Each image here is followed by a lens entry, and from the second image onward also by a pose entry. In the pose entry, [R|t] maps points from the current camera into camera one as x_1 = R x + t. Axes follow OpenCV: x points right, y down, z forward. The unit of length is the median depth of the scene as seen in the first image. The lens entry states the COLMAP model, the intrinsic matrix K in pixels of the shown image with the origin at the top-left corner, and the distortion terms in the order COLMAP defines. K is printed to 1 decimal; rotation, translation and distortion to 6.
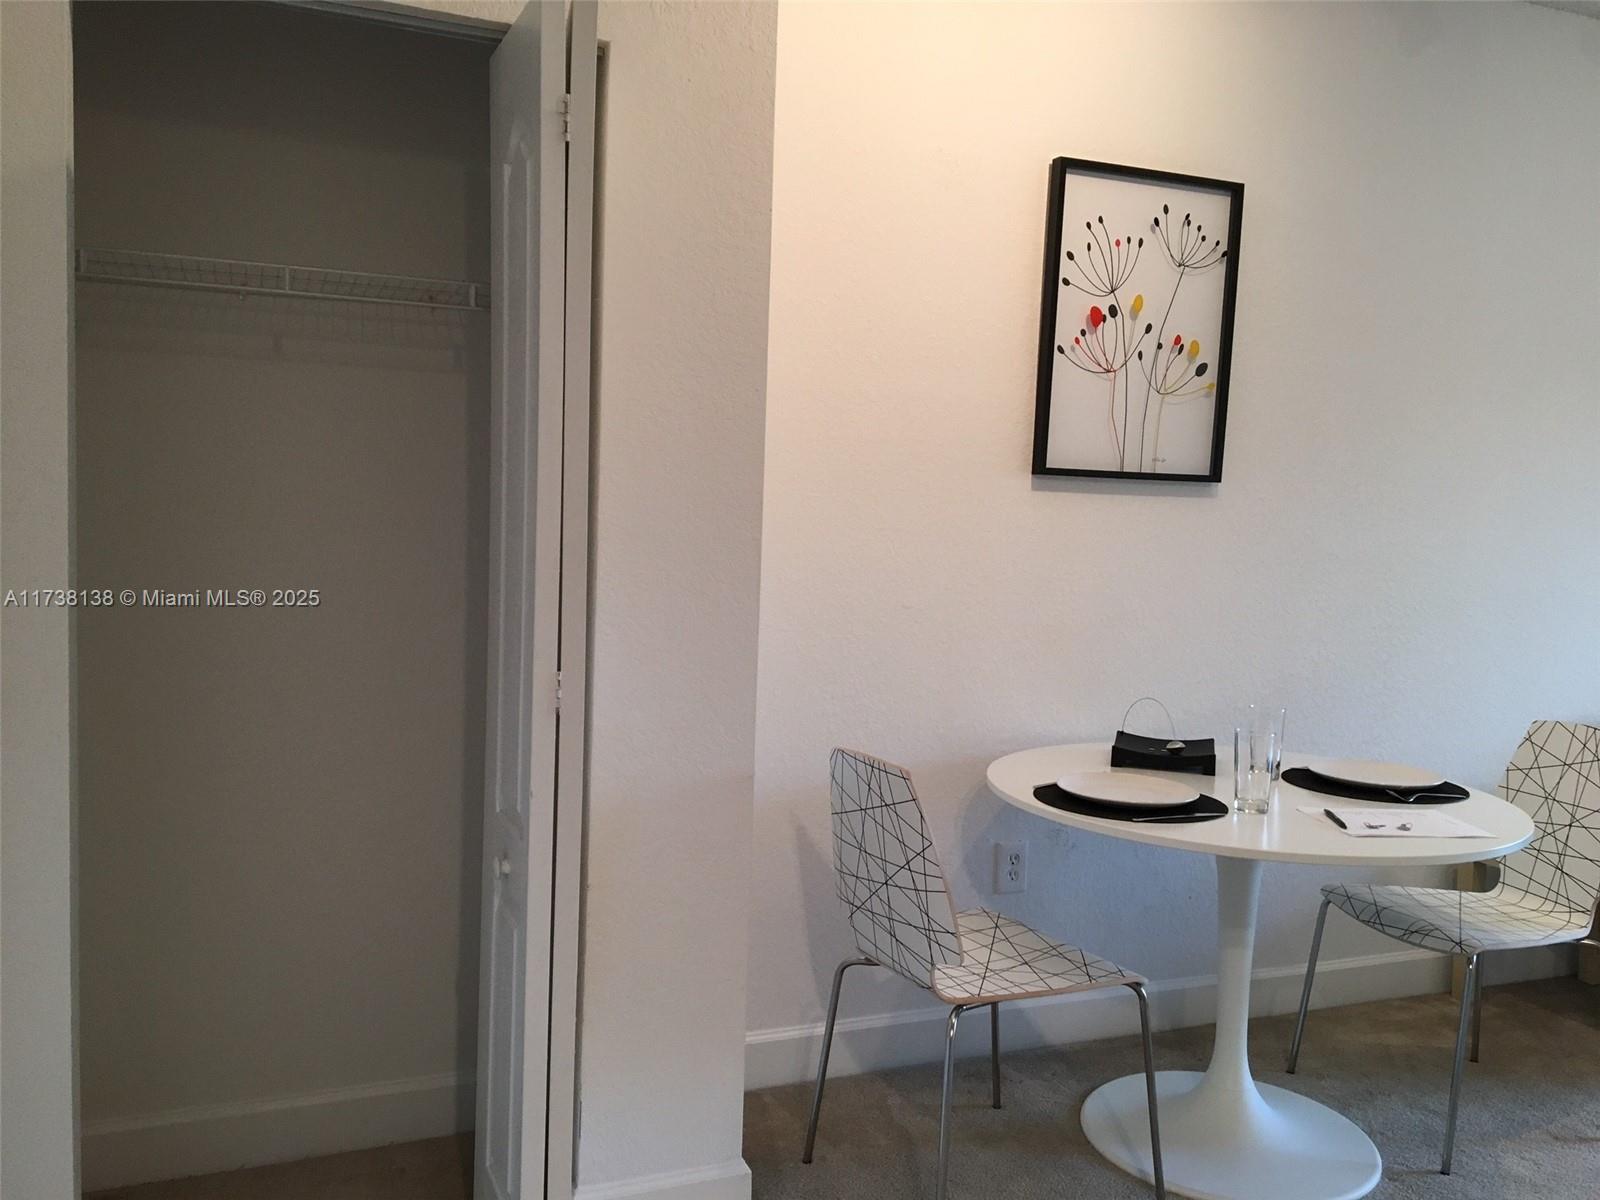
lens RADIAL K [[1343.0, 0, 809.3], [0, 1343.0, 610.3], [0, 0, 1]] dist [0.084131, -0.118031]
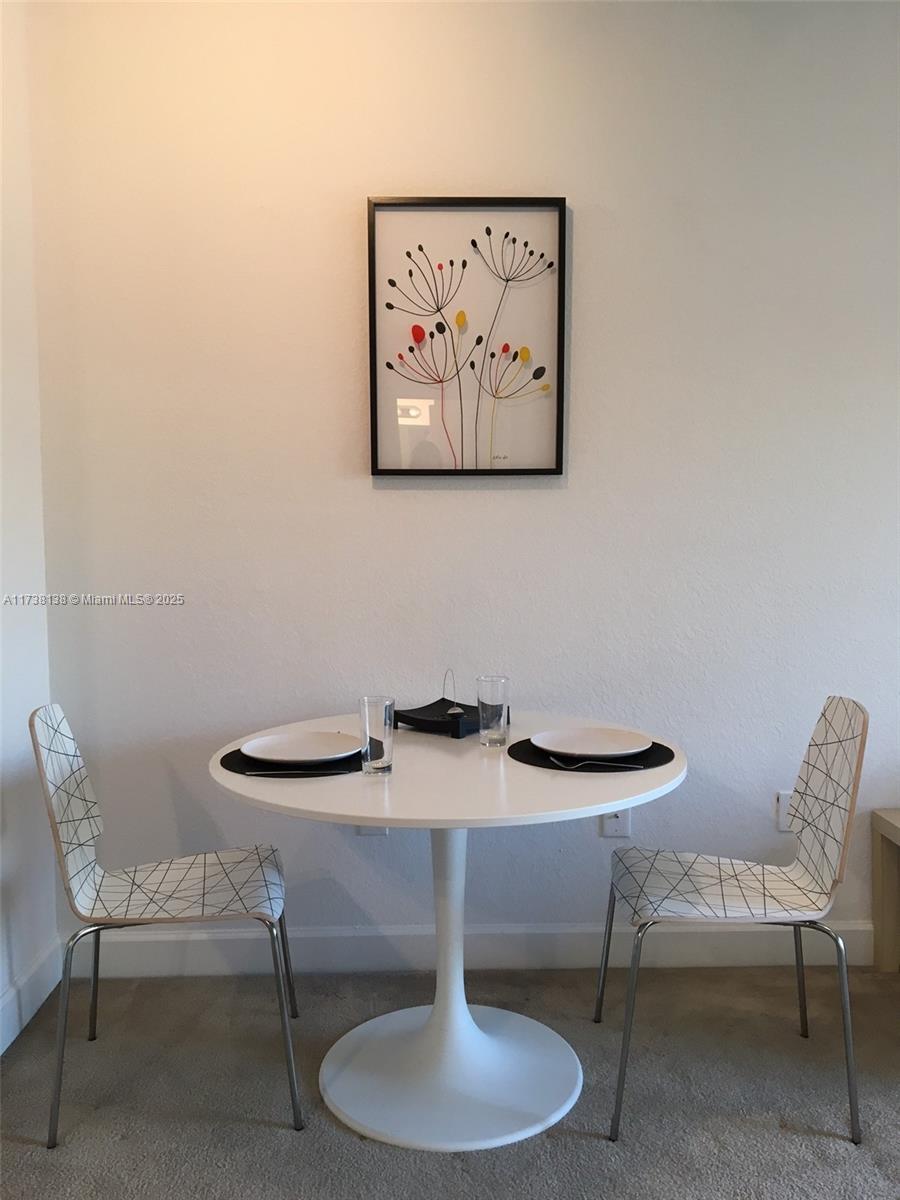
lens RADIAL K [[1007.2, 0, 448.9], [0, 1007.2, 599.0], [0, 0, 1]] dist [0.084131, -0.118031]
pose [[0.931671, -0.007248, -0.363231, 0.544116], [0.010218, 0.999928, 0.006255, 0.000332], [0.363159, -0.009539, 0.931678, 0.214407]]
